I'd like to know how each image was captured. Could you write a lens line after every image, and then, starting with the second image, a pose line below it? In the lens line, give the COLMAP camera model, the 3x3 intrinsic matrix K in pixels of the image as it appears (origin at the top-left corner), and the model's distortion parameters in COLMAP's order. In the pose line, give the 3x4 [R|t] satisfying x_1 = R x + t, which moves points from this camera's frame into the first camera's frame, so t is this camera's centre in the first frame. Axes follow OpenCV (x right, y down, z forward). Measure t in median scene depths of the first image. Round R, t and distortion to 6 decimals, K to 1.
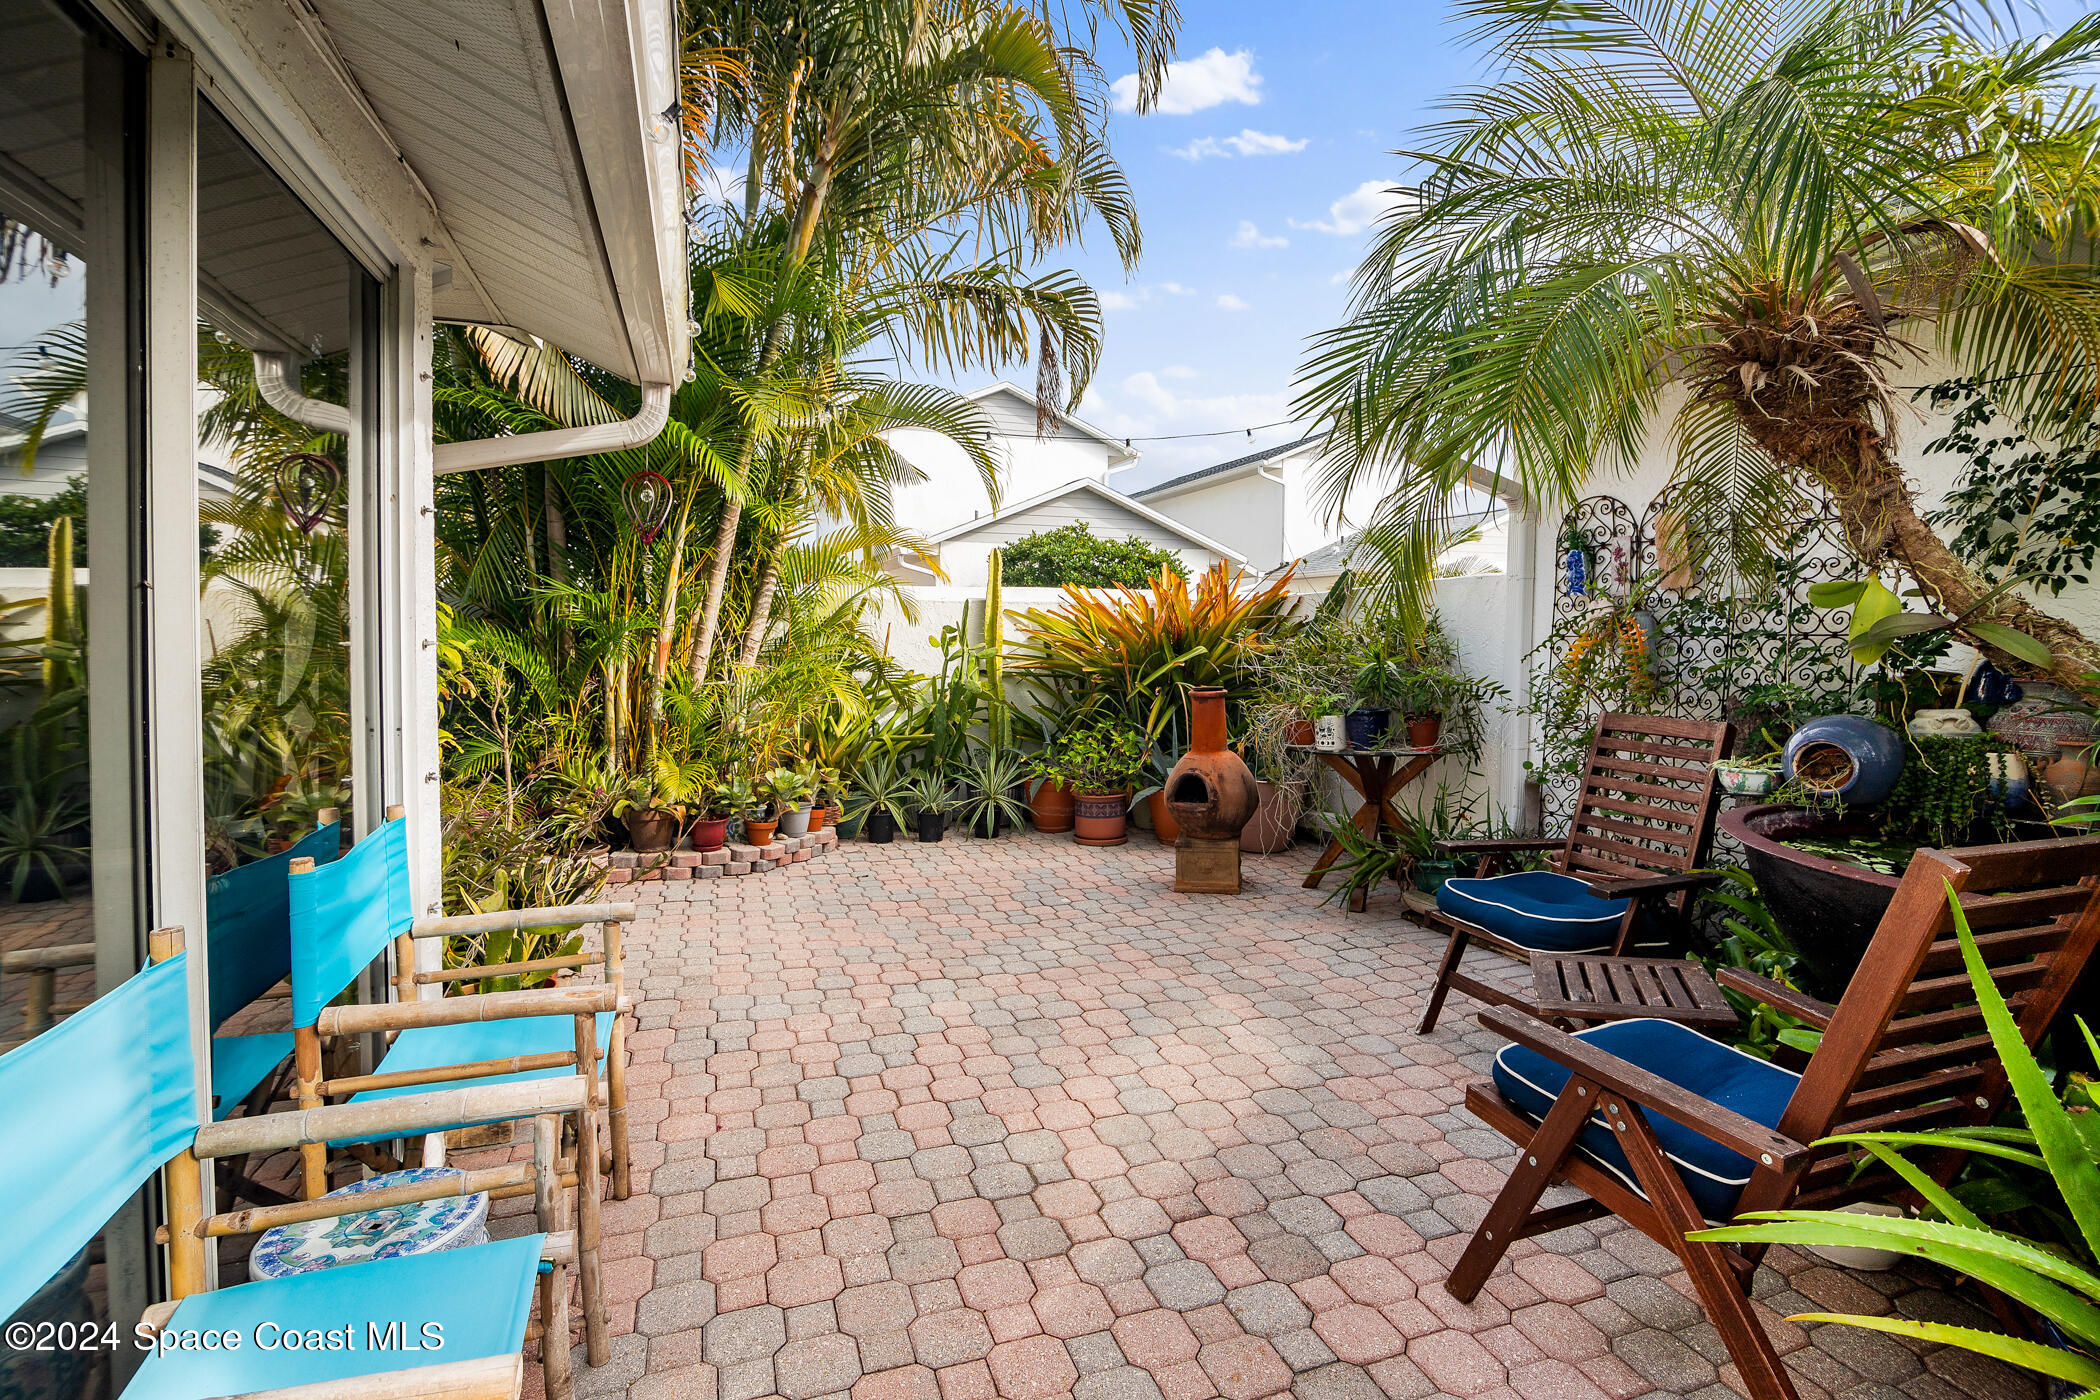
lens RADIAL K [[964.1, 0, 1055.0], [0, 964.1, 655.7], [0, 0, 1]] dist [0.000616, 0.000011]
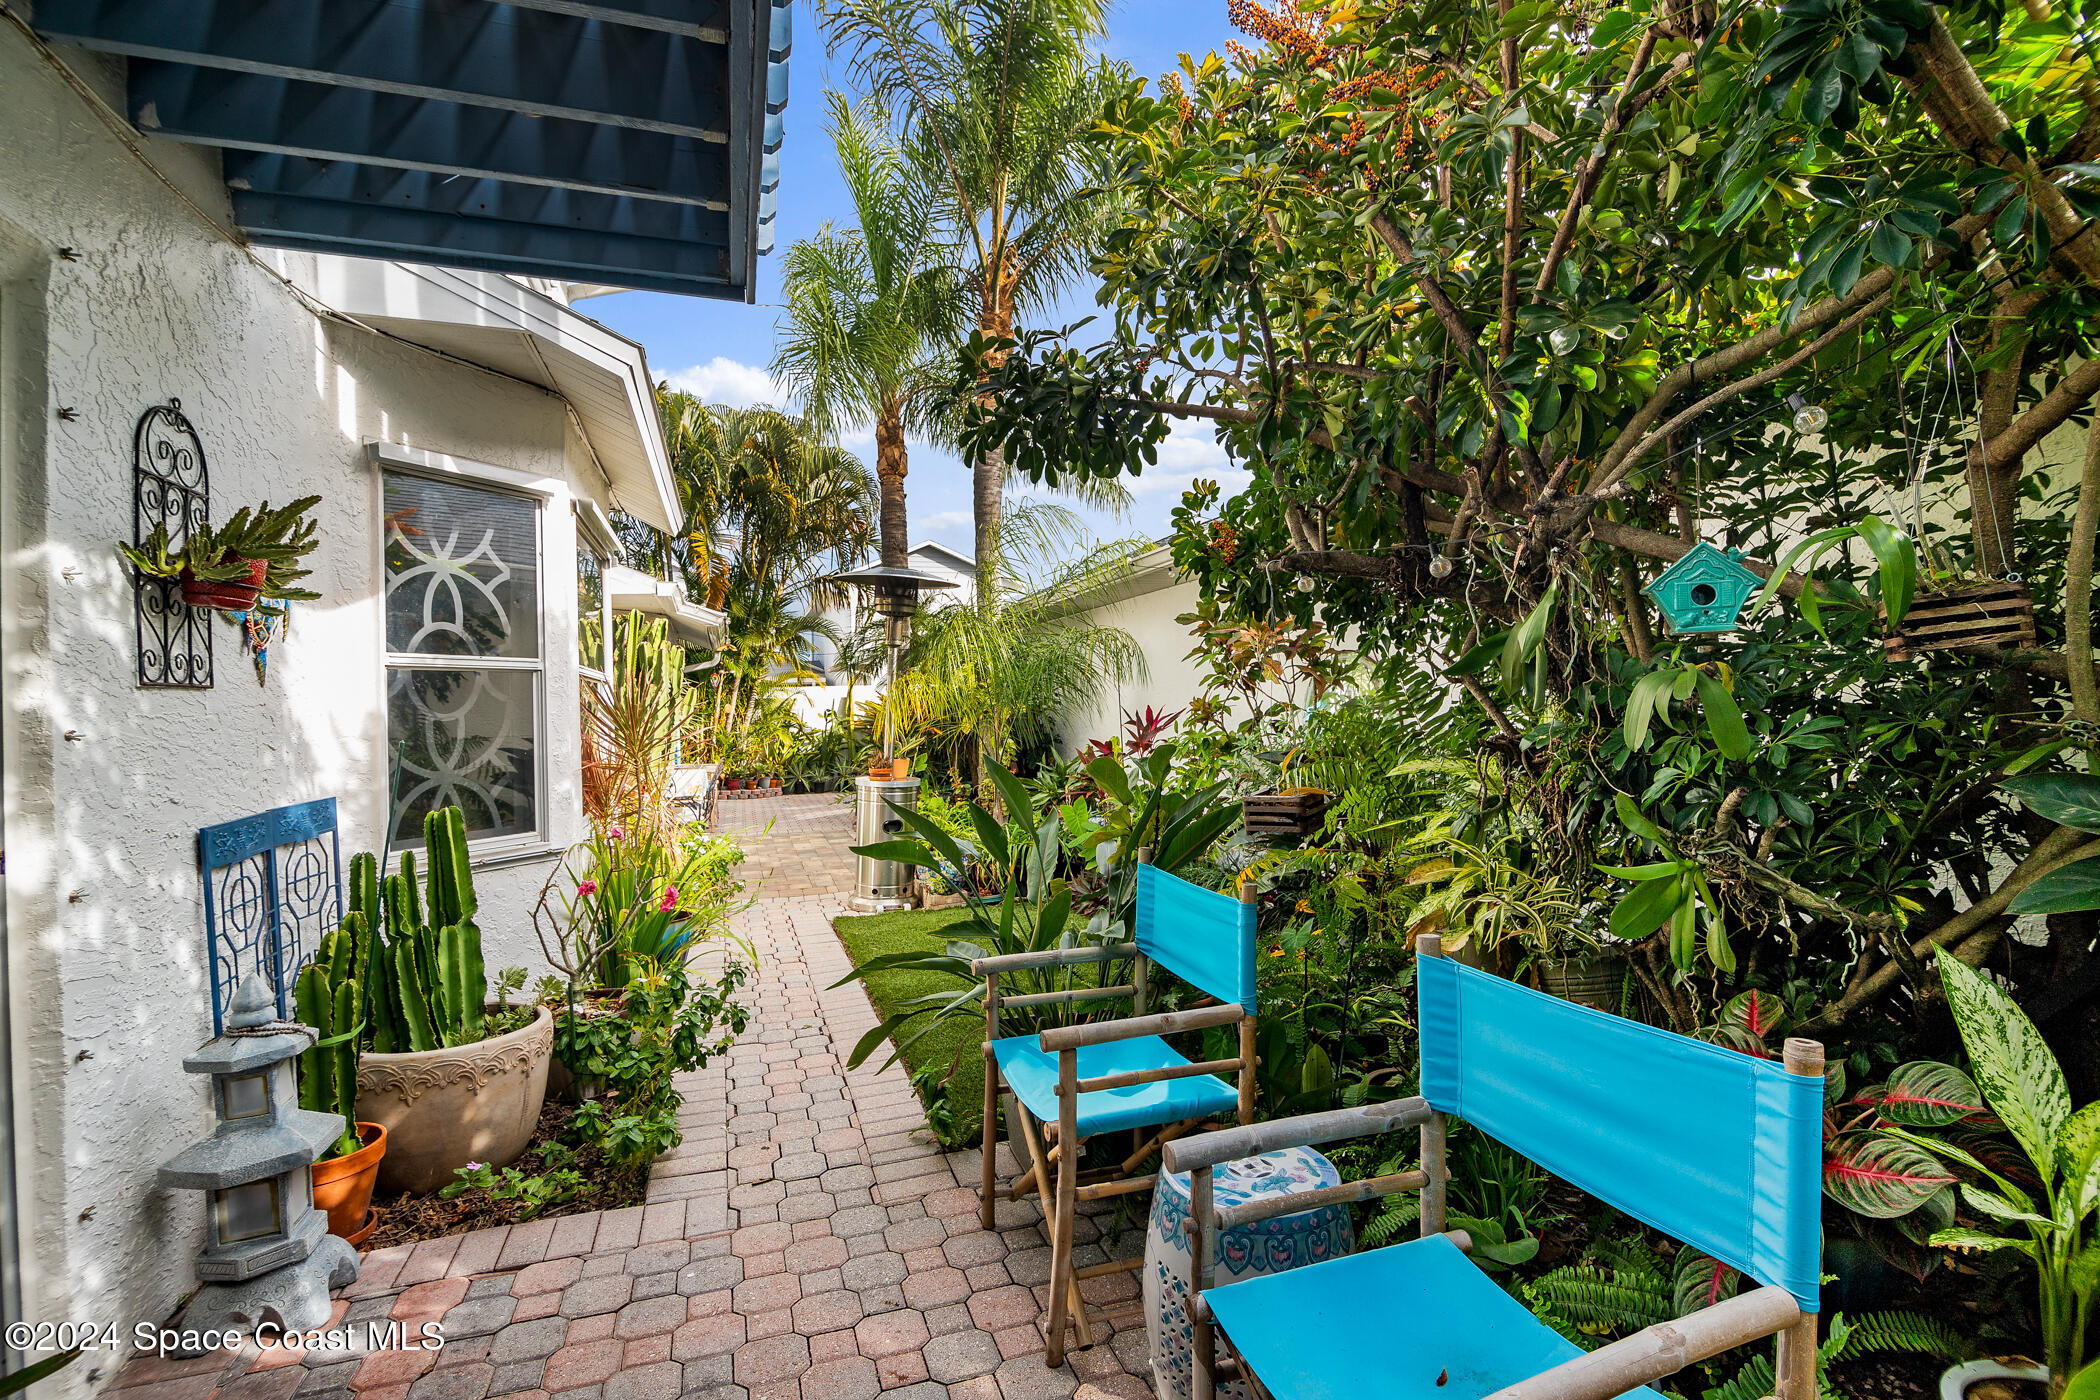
lens RADIAL K [[984.2, 0, 1050.0], [0, 984.2, 700.0], [0, 0, 1]] dist [-0.001789, -0.000229]
pose [[0.999076, -0.032426, -0.028216, 0.581297], [0.031315, 0.998750, -0.038964, 0.068206], [0.029444, 0.038044, 0.998842, -1.644683]]
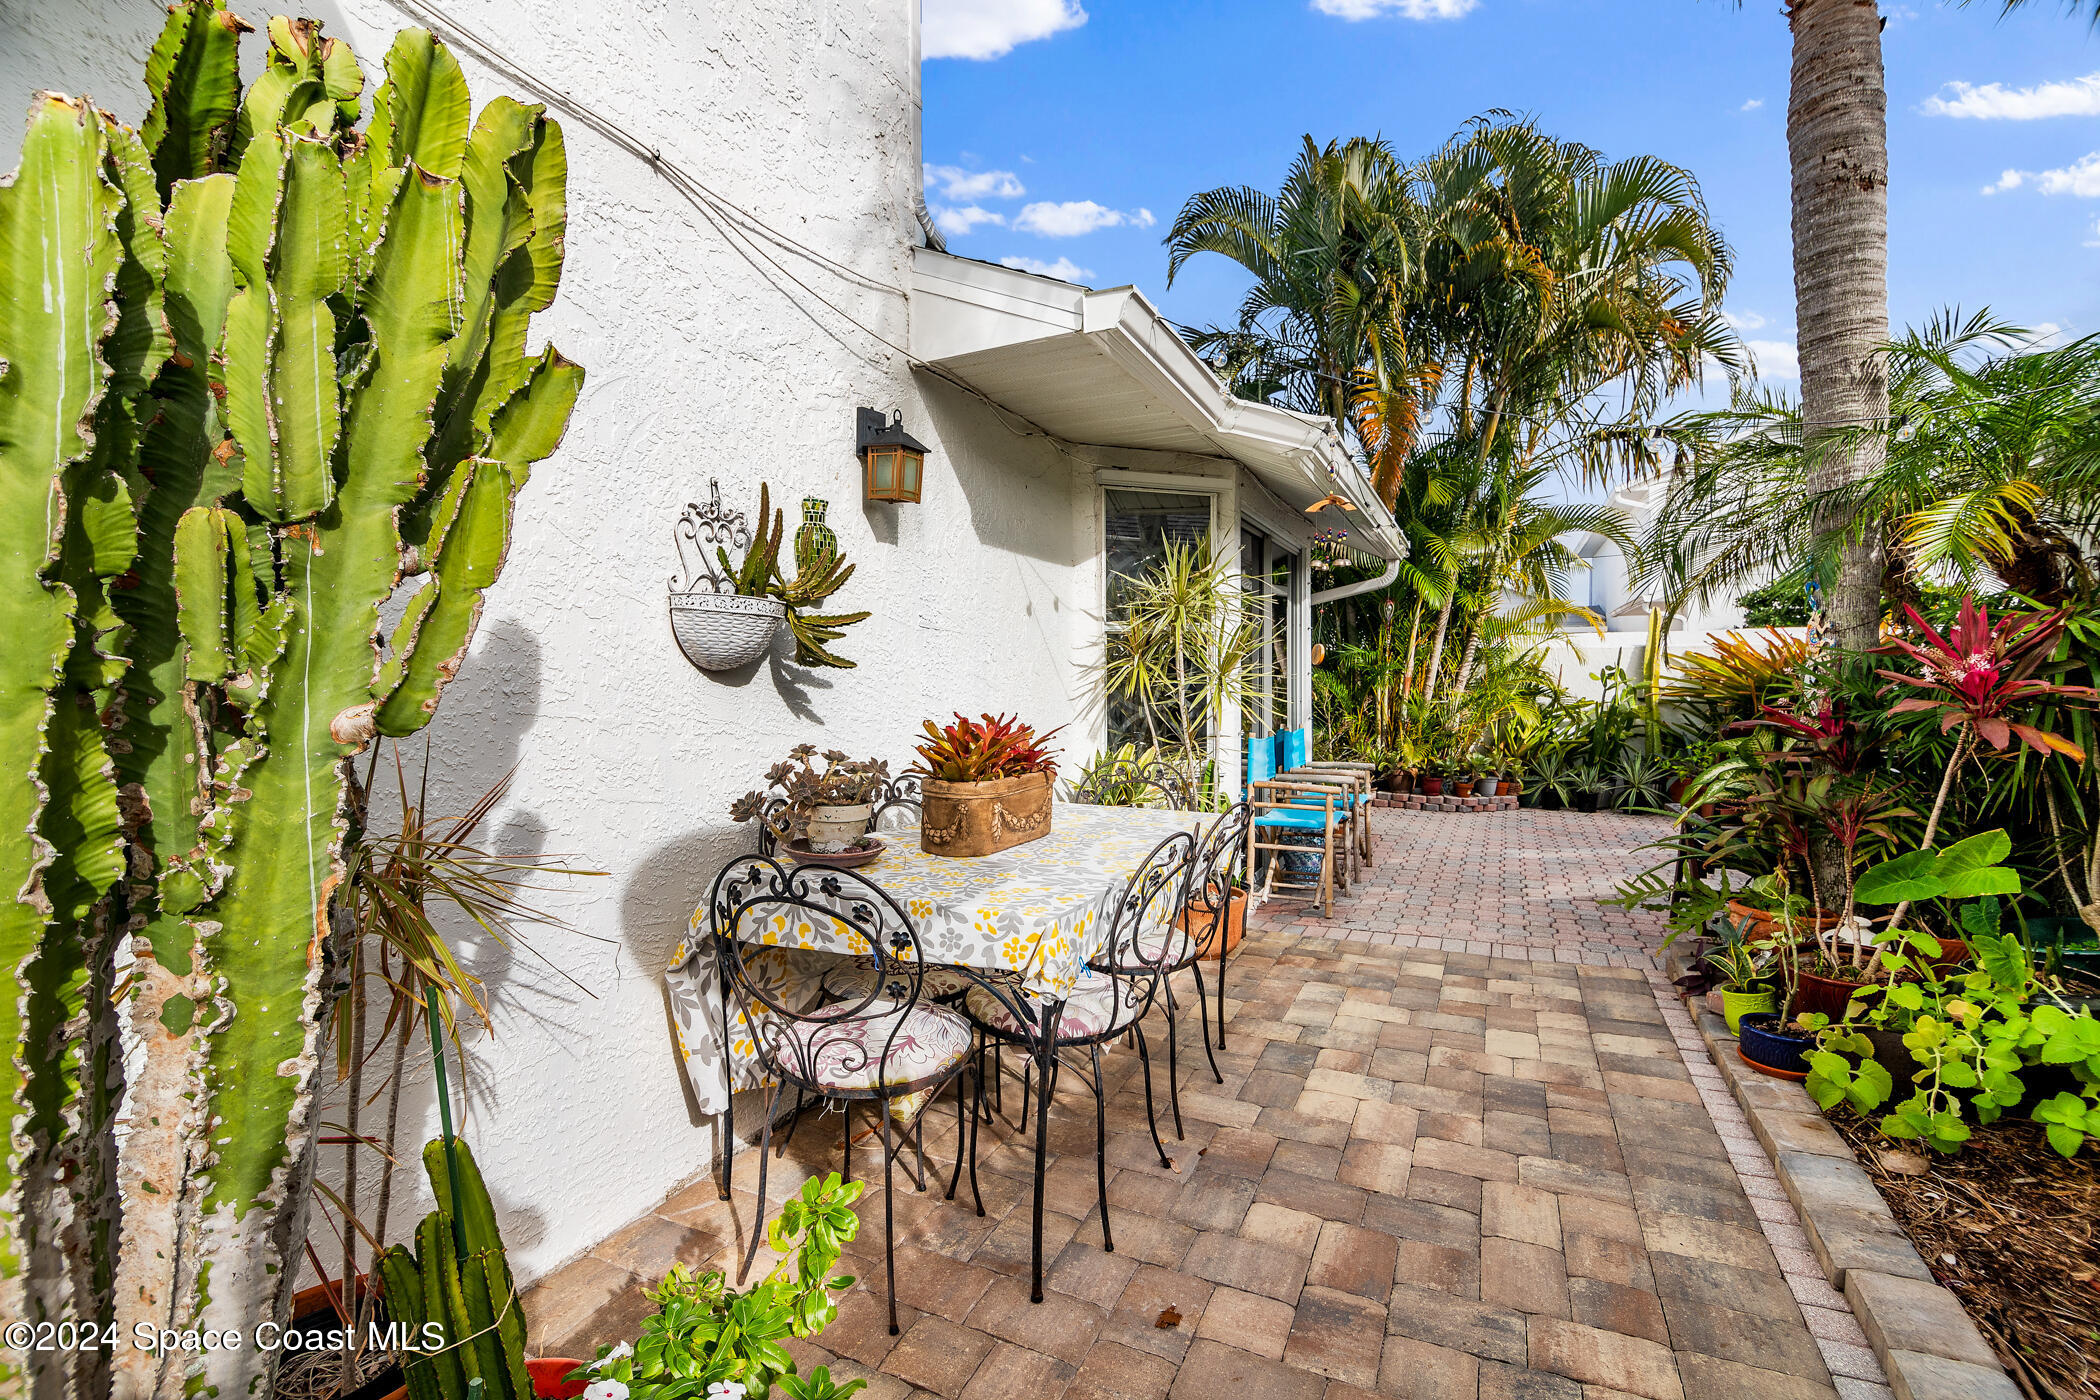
lens RADIAL K [[984.2, 0, 1050.0], [0, 984.2, 700.0], [0, 0, 1]] dist [-0.001789, -0.000229]
pose [[0.717077, 0.001304, -0.696993, 0.339613], [-0.011509, 0.999884, -0.009970, 0.047688], [0.696899, 0.015171, 0.717008, -0.667046]]
